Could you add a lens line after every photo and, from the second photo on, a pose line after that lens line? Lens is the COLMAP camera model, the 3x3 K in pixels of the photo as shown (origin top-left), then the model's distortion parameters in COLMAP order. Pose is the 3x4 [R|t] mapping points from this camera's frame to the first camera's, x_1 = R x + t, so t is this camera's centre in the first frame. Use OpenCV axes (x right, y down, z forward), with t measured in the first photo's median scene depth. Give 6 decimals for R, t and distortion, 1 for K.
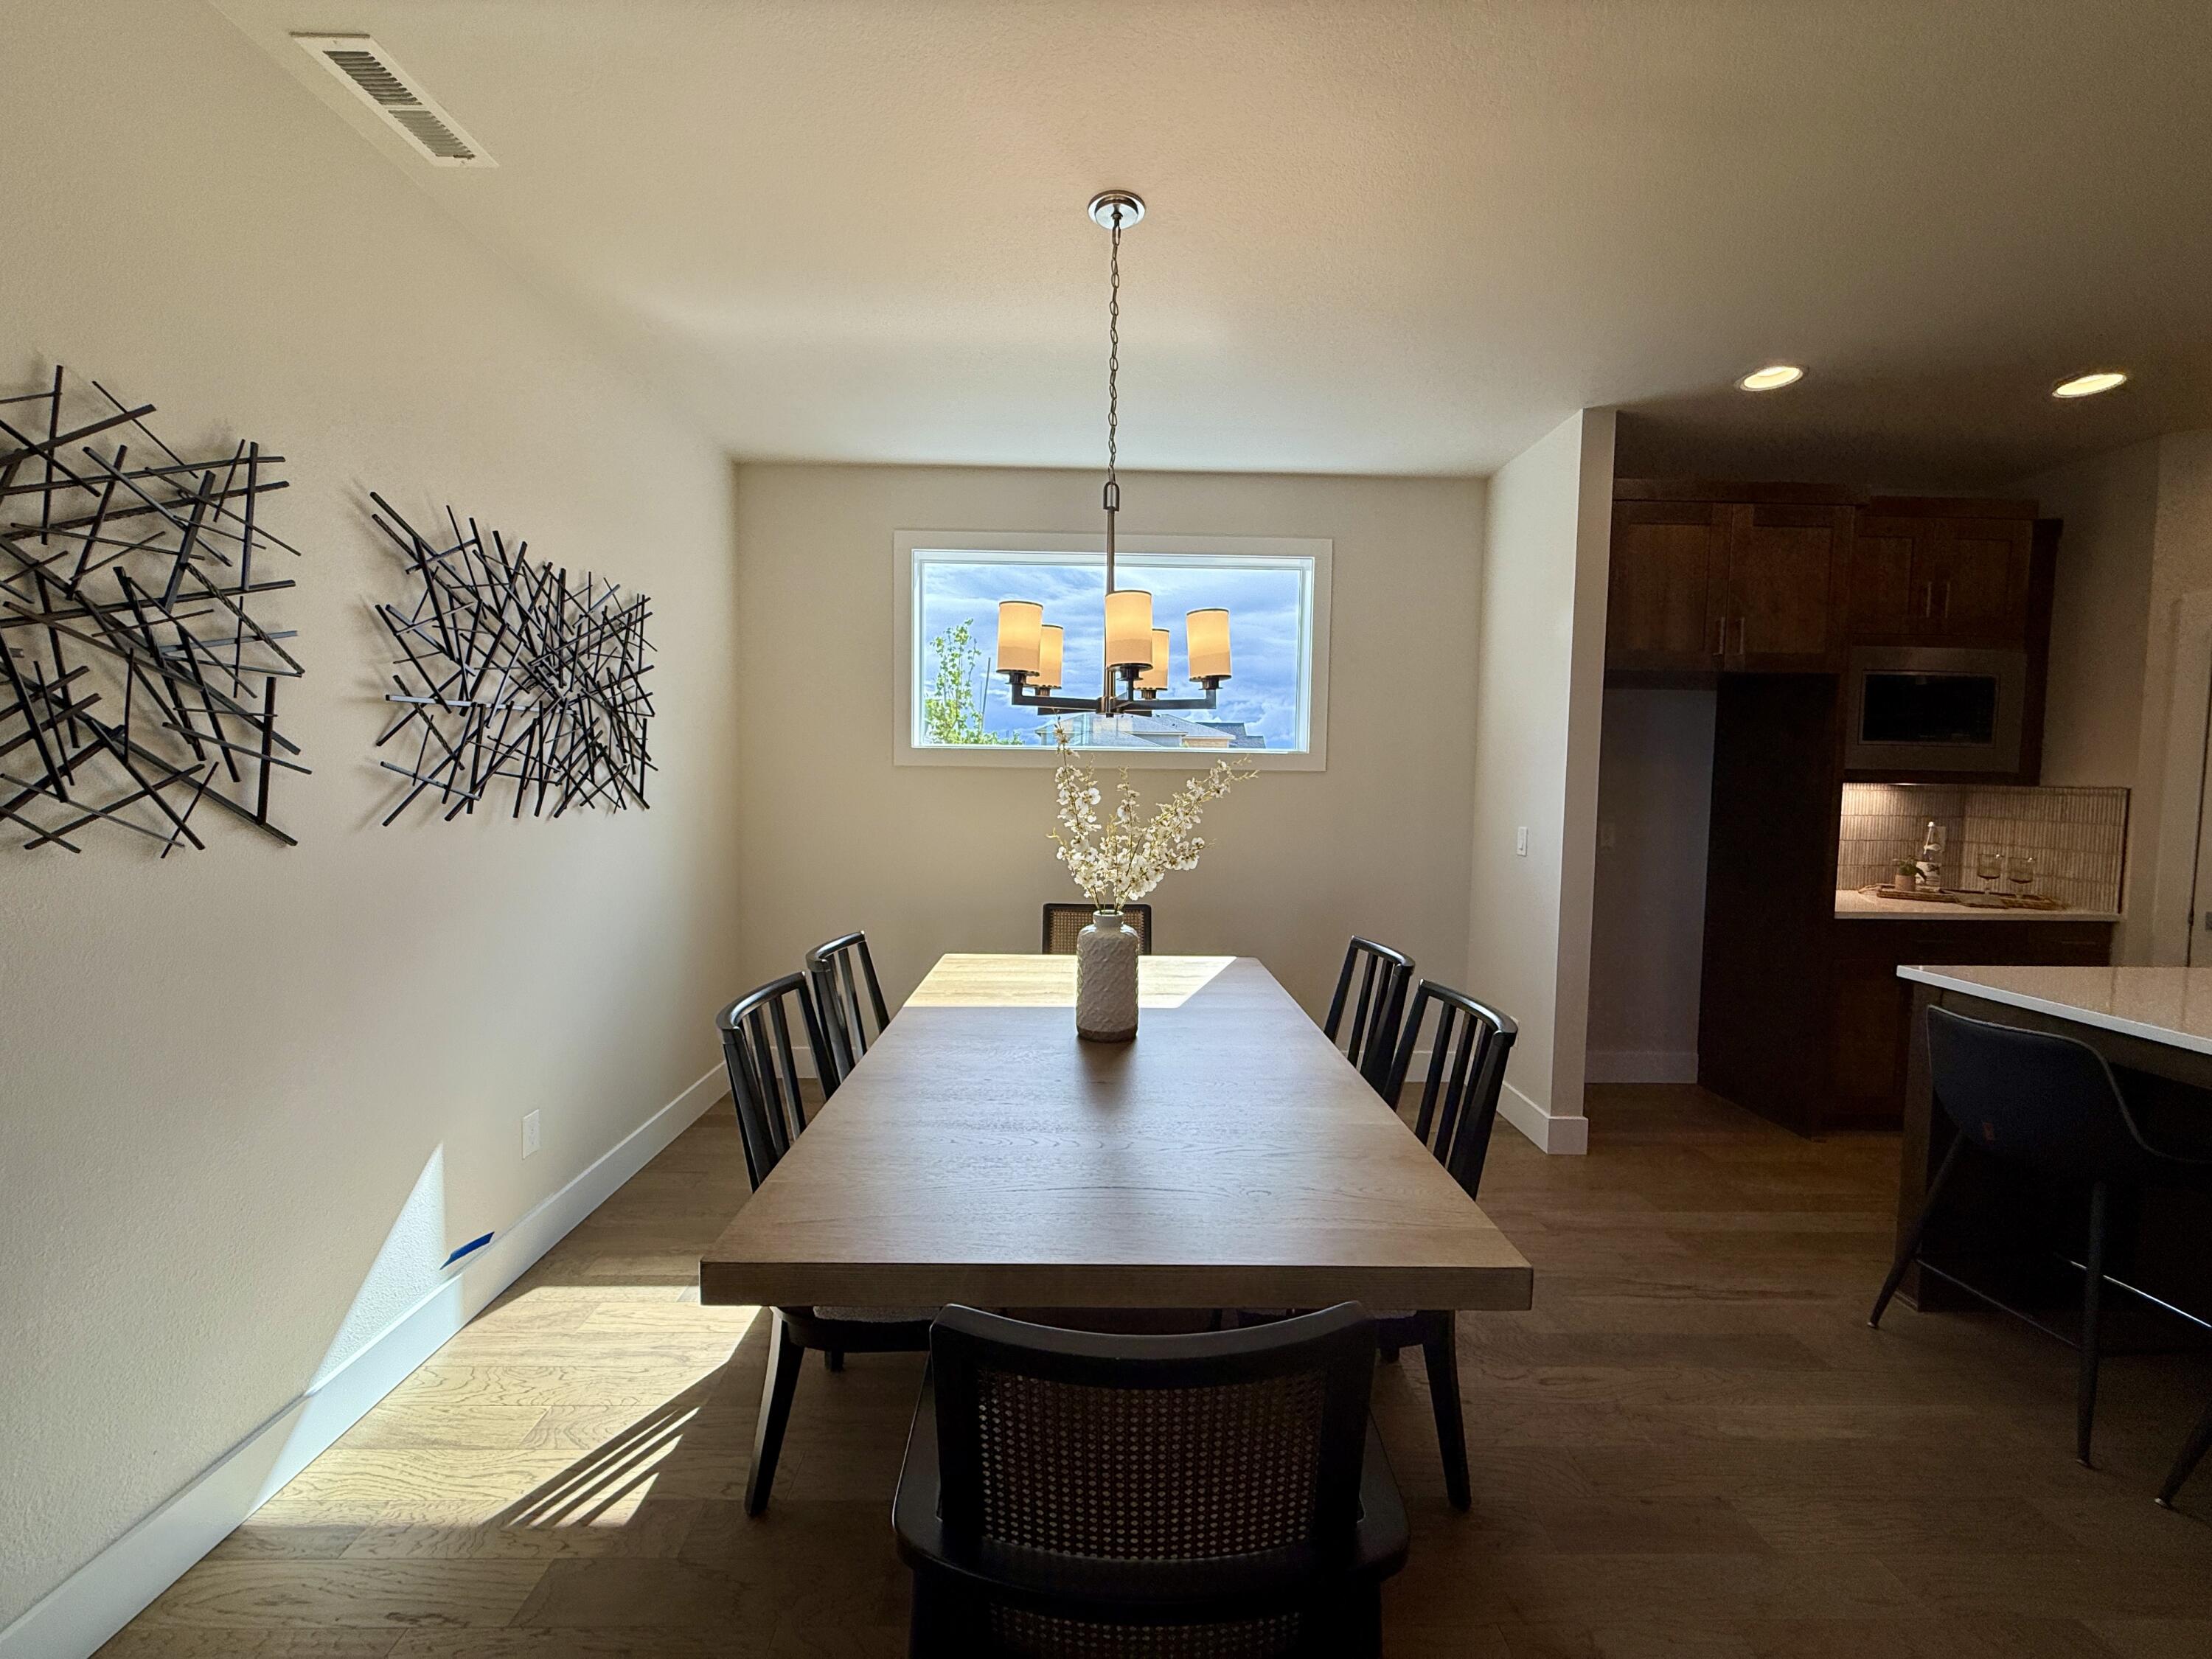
lens RADIAL K [[873.0, 0, 1097.6], [0, 873.0, 828.6], [0, 0, 1]] dist [-0.000777, -0.000329]
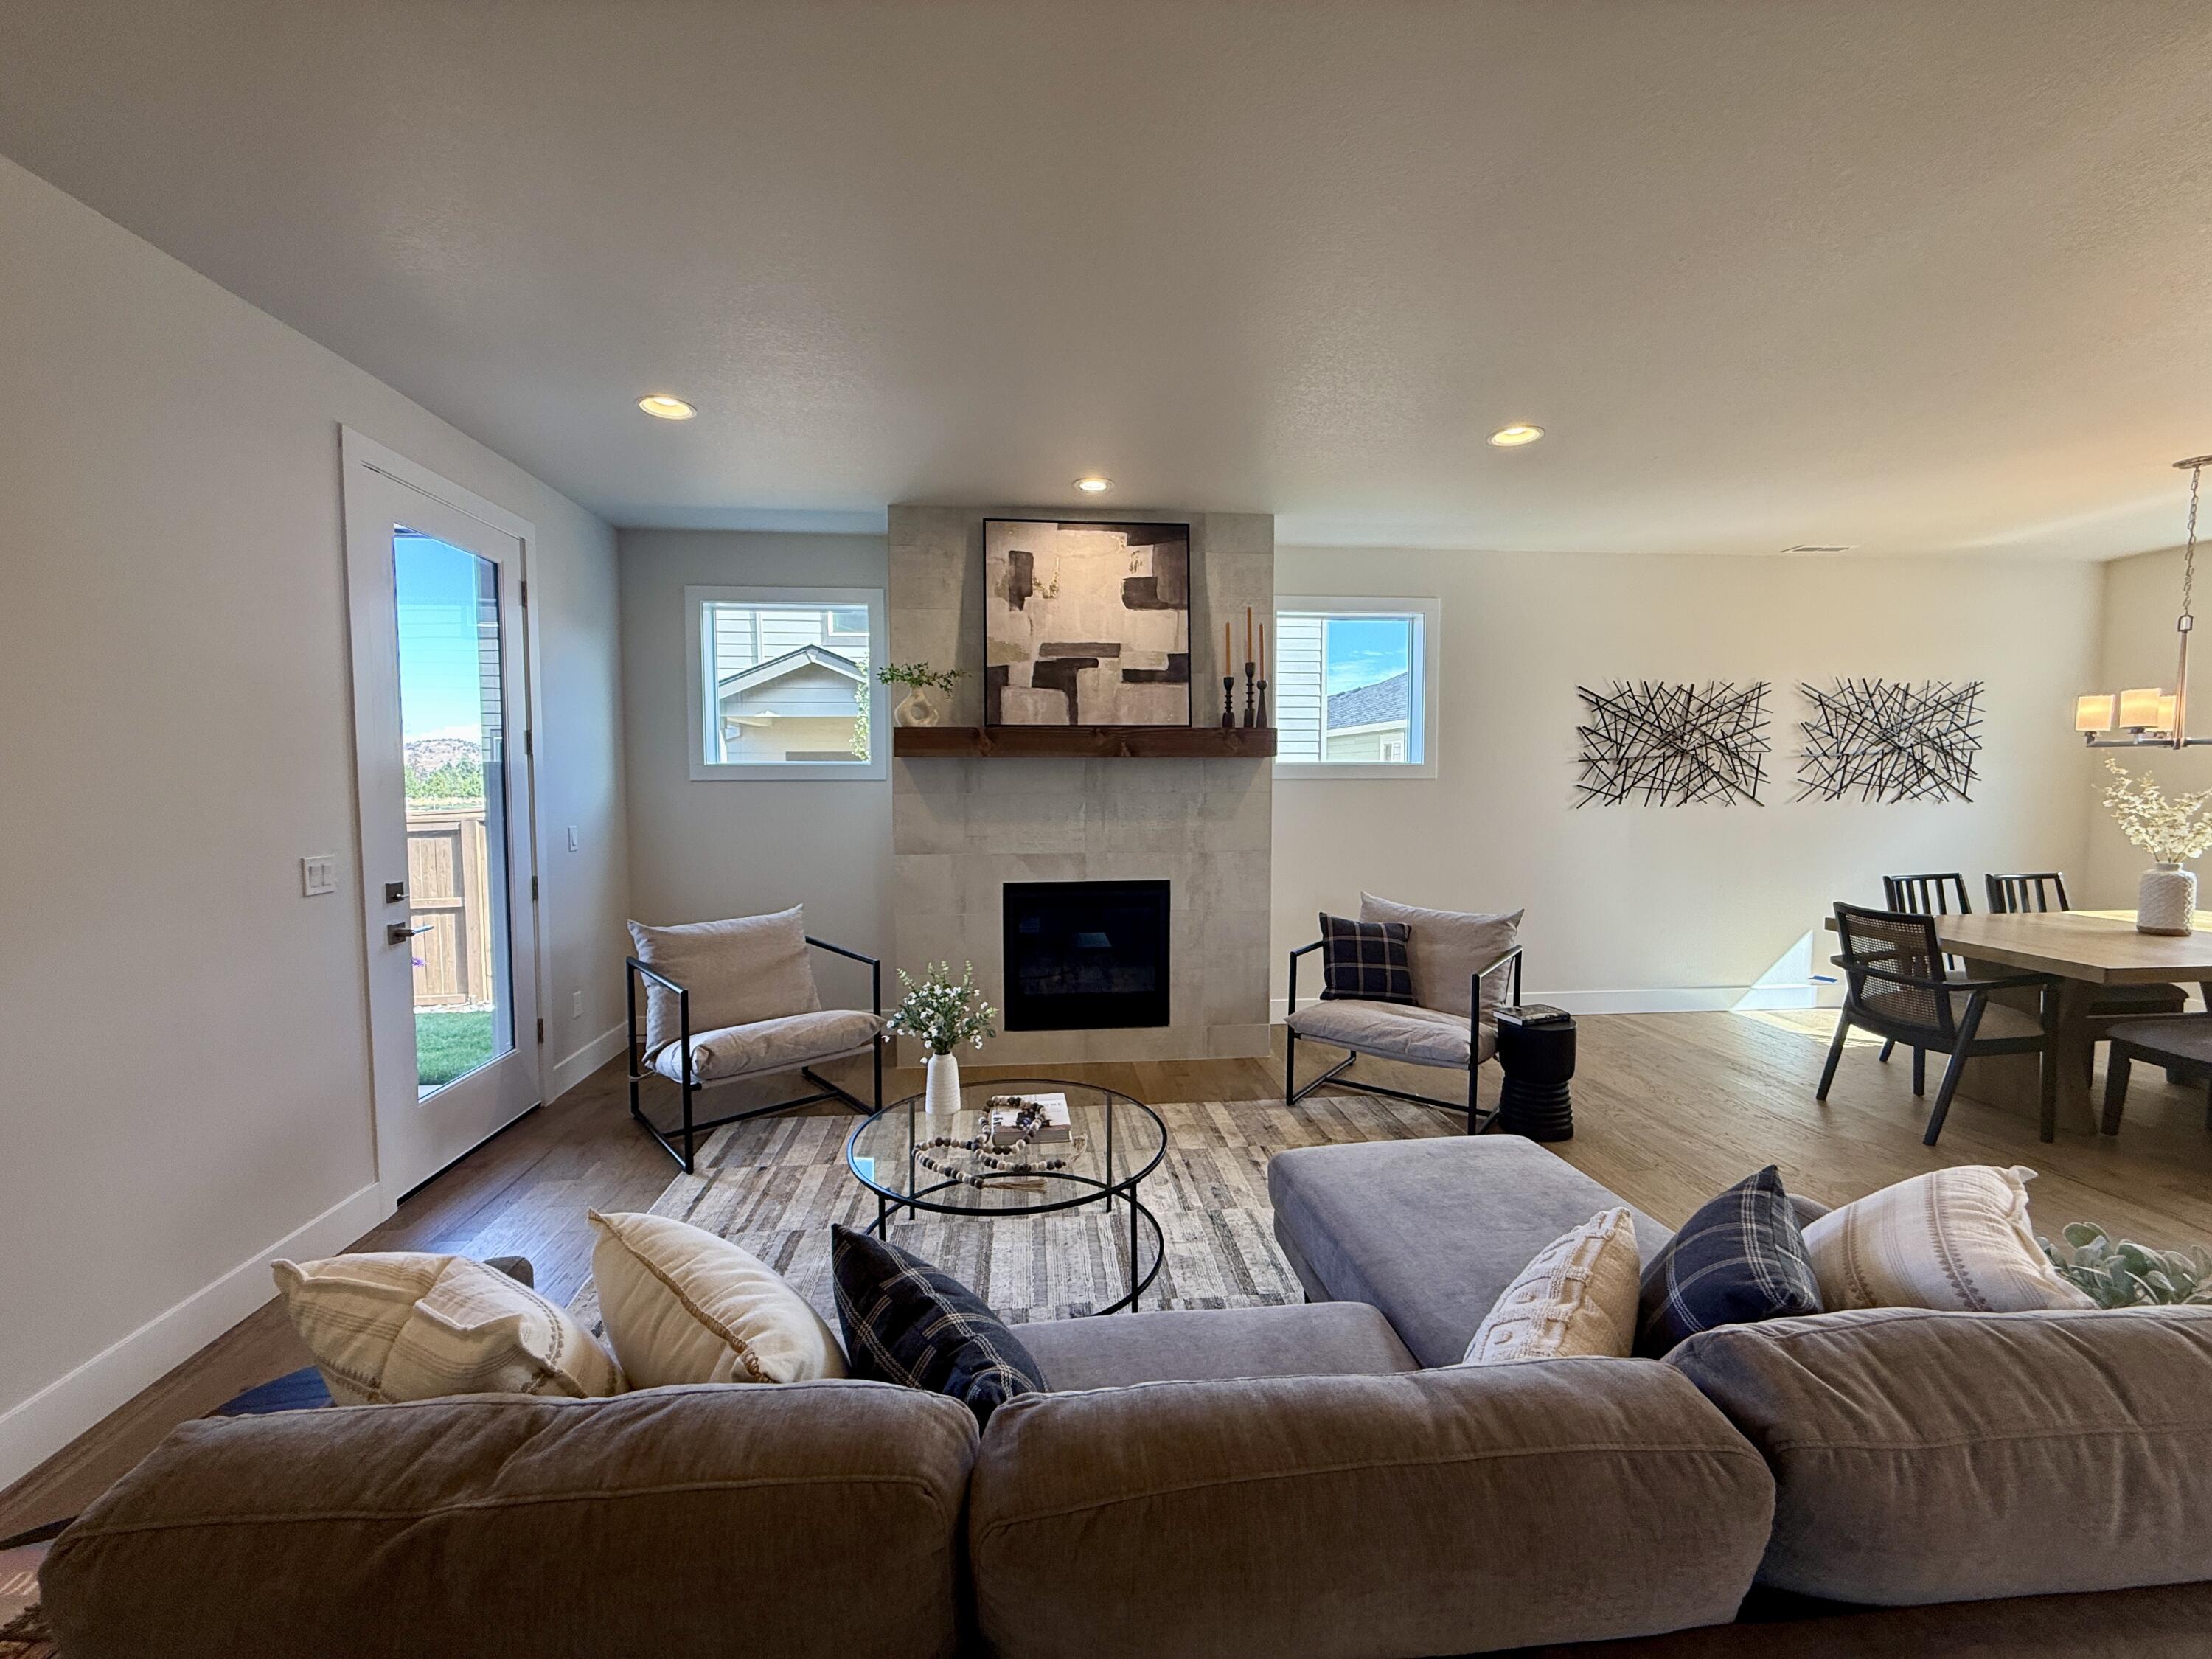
lens RADIAL K [[873.0, 0, 1109.6], [0, 873.0, 827.0], [0, 0, 1]] dist [-0.000777, -0.000329]
pose [[0.073847, 0.046818, -0.996170, 1.429179], [-0.059395, 0.997331, 0.042470, 0.070419], [0.995499, 0.056031, 0.076431, -1.104820]]
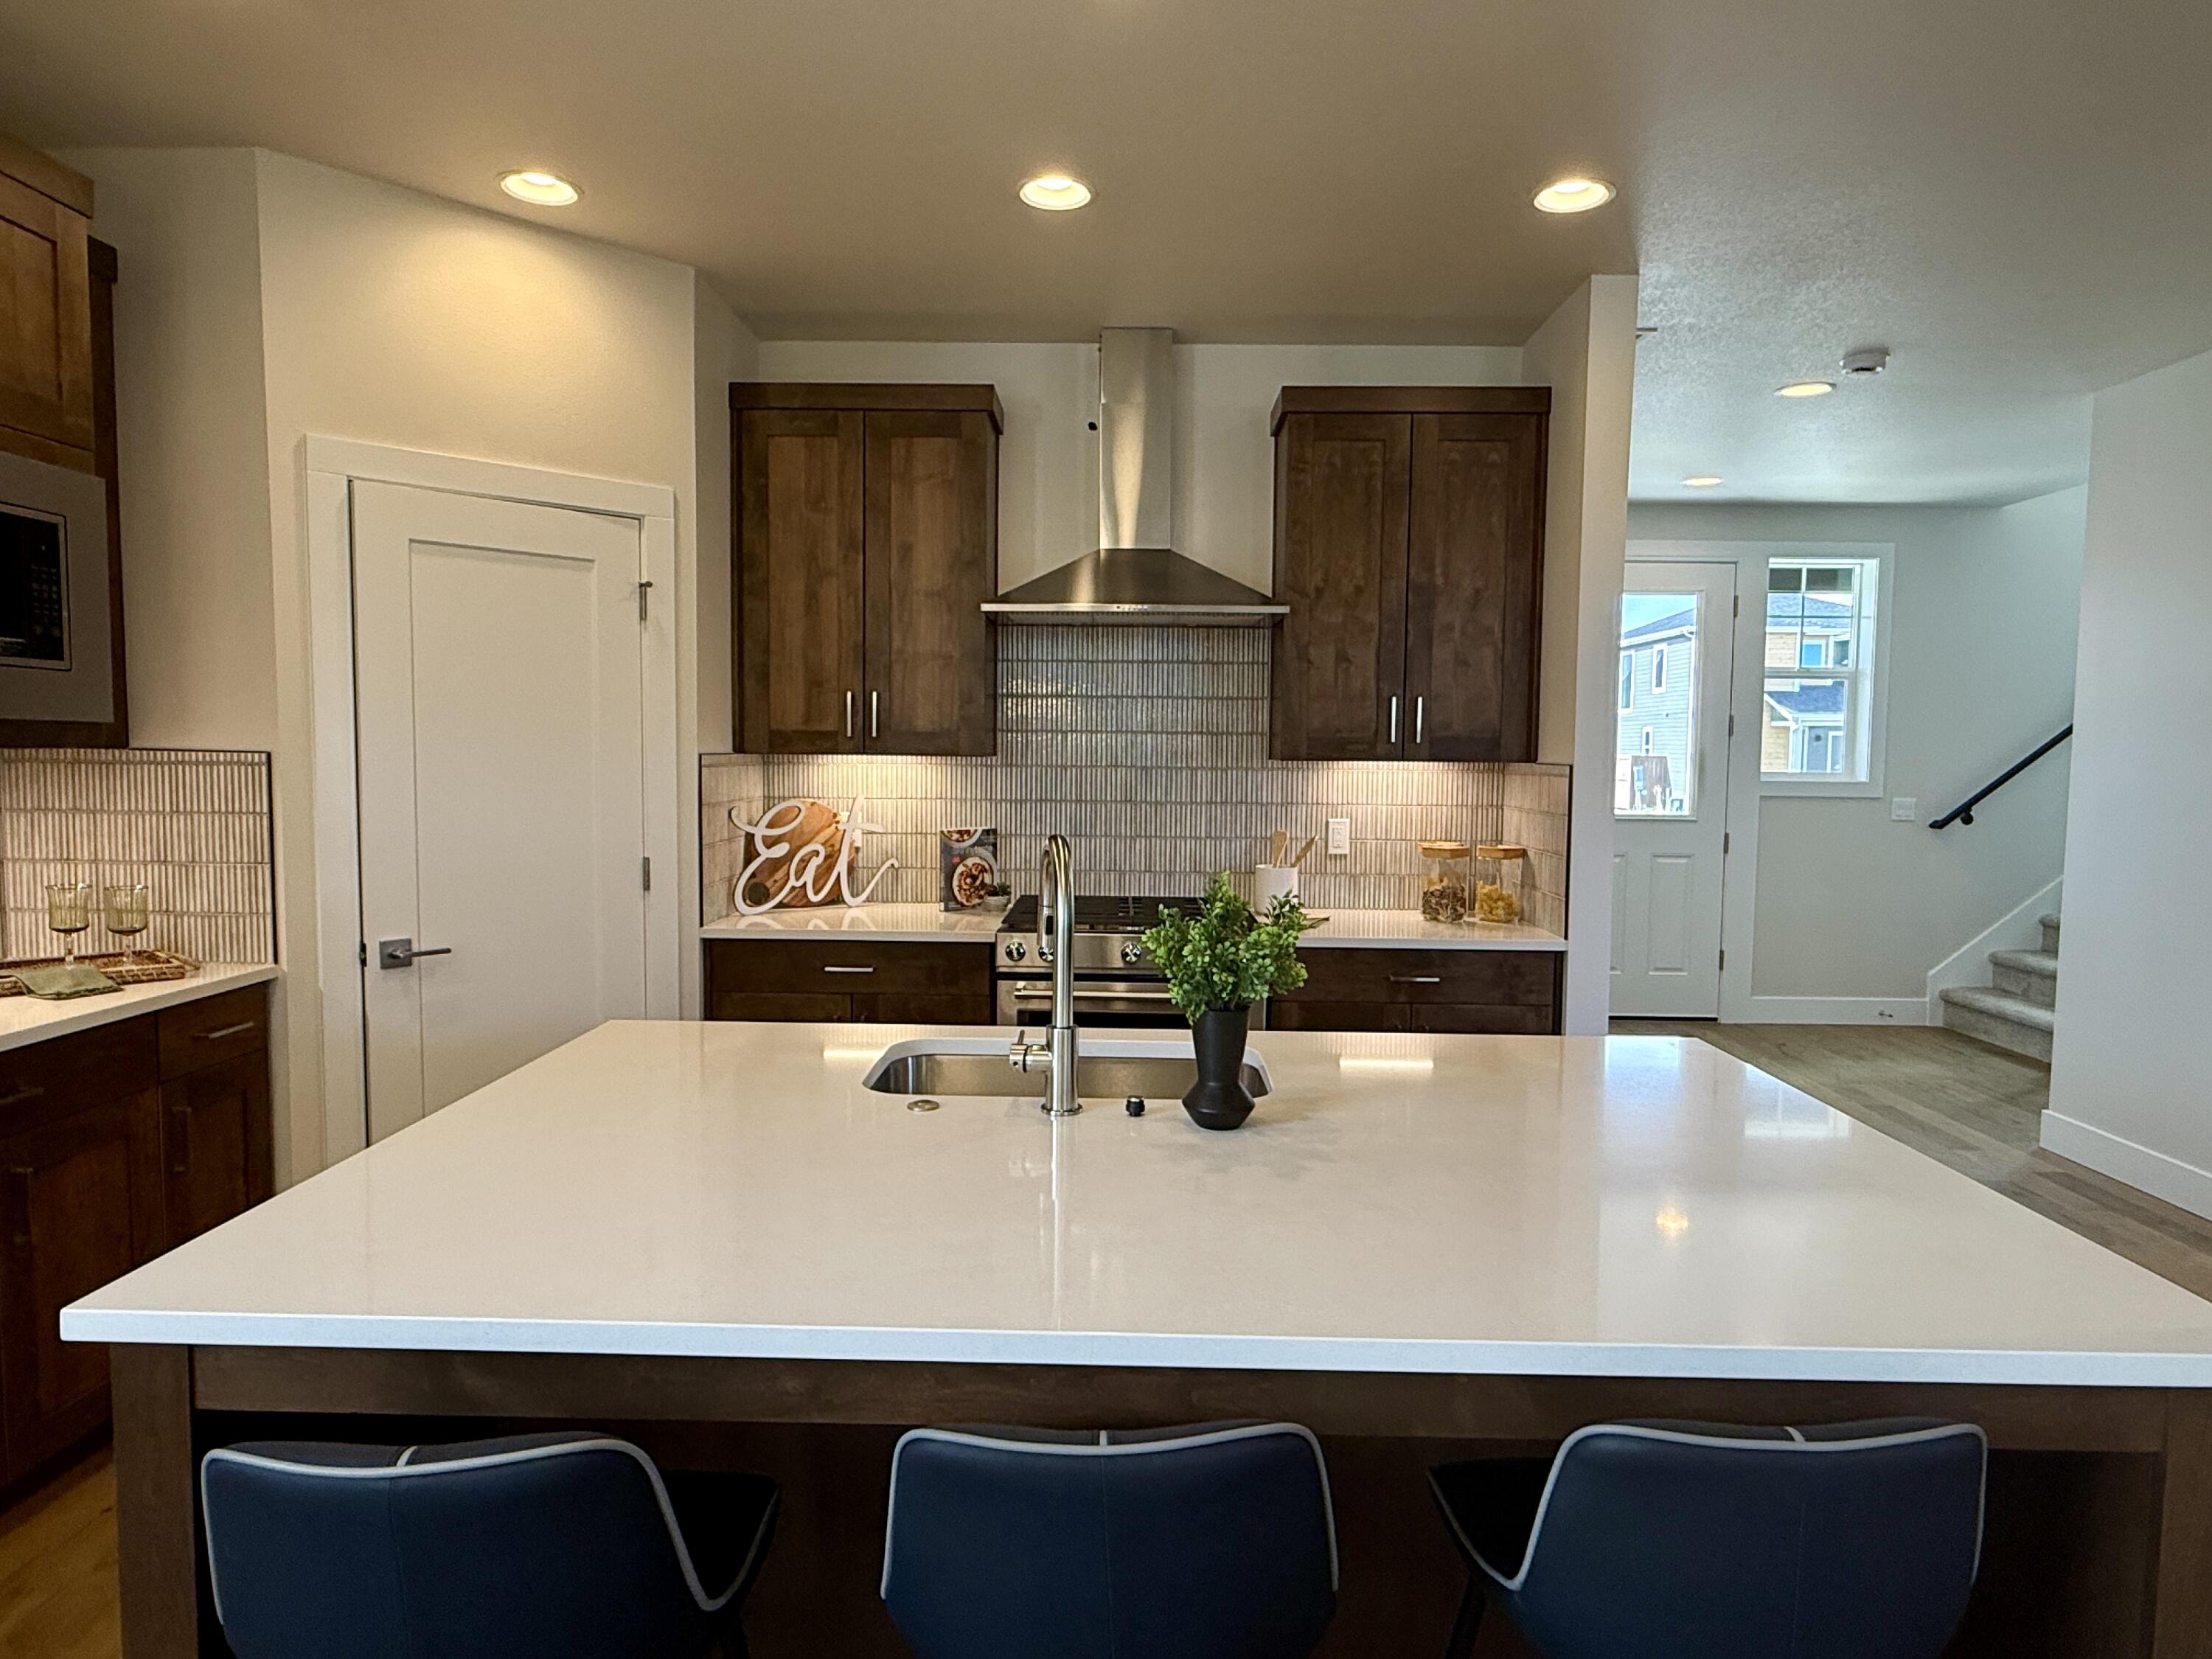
lens RADIAL K [[1312.3, 0, 1112.9], [0, 1312.3, 825.2], [0, 0, 1]] dist [0.002311, 0.000242]
pose [[0.030075, -0.069551, 0.997125, 0.442659], [0.050612, 0.996402, 0.067974, -0.039955], [-0.998265, 0.048422, 0.033487, 0.572321]]
